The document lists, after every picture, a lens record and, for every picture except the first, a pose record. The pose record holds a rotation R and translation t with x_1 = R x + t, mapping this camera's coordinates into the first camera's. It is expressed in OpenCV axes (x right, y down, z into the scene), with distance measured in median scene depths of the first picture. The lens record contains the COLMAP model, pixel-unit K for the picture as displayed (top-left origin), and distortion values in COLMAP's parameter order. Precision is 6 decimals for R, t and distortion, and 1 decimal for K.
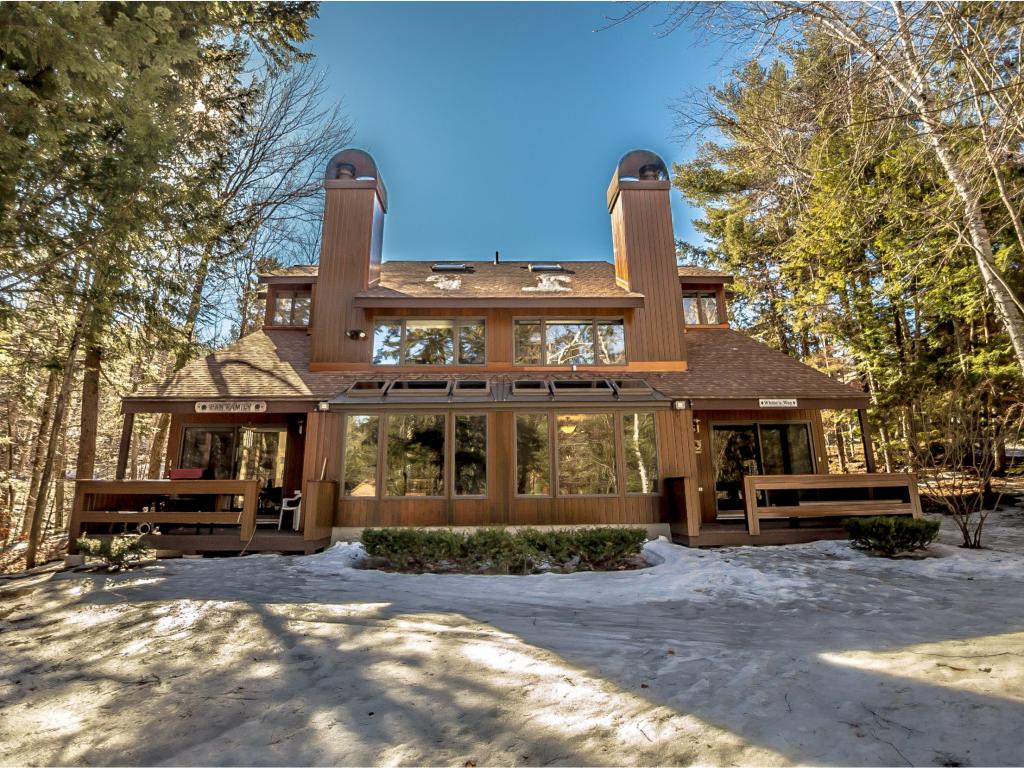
lens RADIAL K [[501.2, 0, 515.9], [0, 501.2, 373.9], [0, 0, 1]] dist [-0.041975, -0.001799]
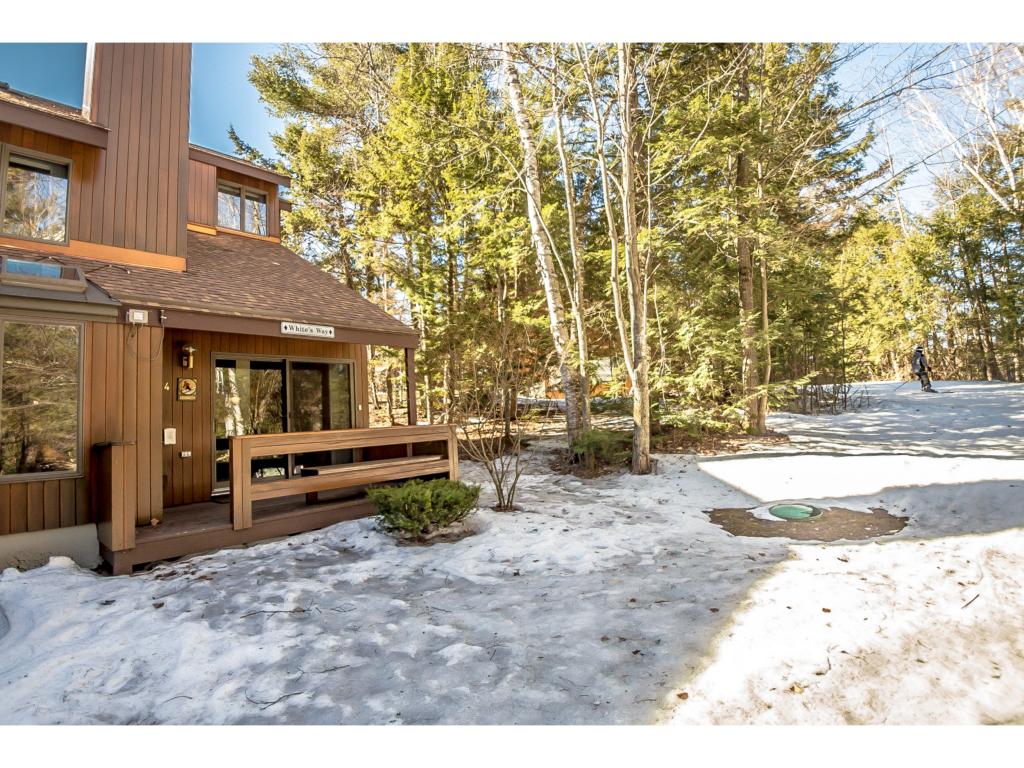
lens RADIAL K [[501.2, 0, 515.9], [0, 501.2, 373.9], [0, 0, 1]] dist [-0.041975, -0.001799]
pose [[0.684526, 0.034729, 0.728161, 0.188593], [-0.113729, 0.991722, 0.059615, 0.039052], [-0.720062, -0.123621, 0.682809, 0.251957]]
